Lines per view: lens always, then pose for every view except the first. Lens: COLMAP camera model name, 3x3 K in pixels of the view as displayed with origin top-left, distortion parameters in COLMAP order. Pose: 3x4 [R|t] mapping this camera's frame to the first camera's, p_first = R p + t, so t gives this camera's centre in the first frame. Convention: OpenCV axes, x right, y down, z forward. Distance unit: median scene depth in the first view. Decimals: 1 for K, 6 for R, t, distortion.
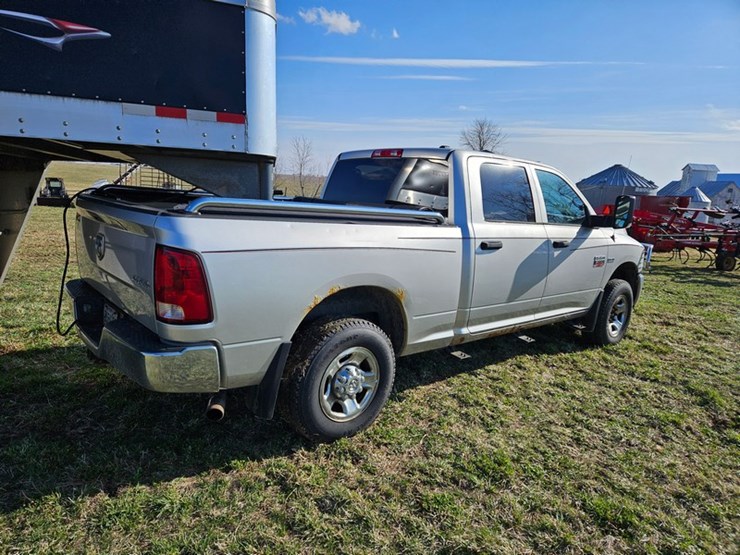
lens RADIAL K [[505.6, 0, 360.6], [0, 505.6, 279.1], [0, 0, 1]] dist [0.073937, -0.063029]
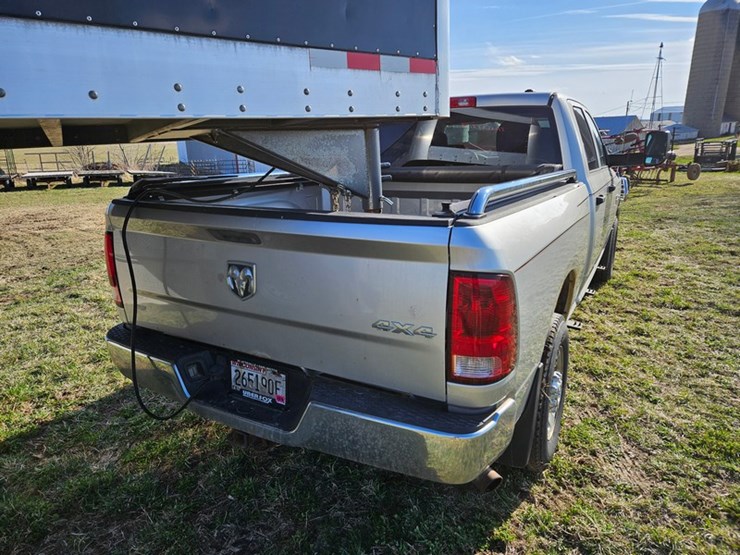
lens RADIAL K [[504.0, 0, 359.0], [0, 504.0, 275.1], [0, 0, 1]] dist [0.075813, -0.063276]
pose [[0.938081, -0.167271, 0.303356, -0.484098], [0.140006, 0.984059, 0.109666, -0.103069], [-0.316864, -0.060404, 0.946546, 0.296113]]
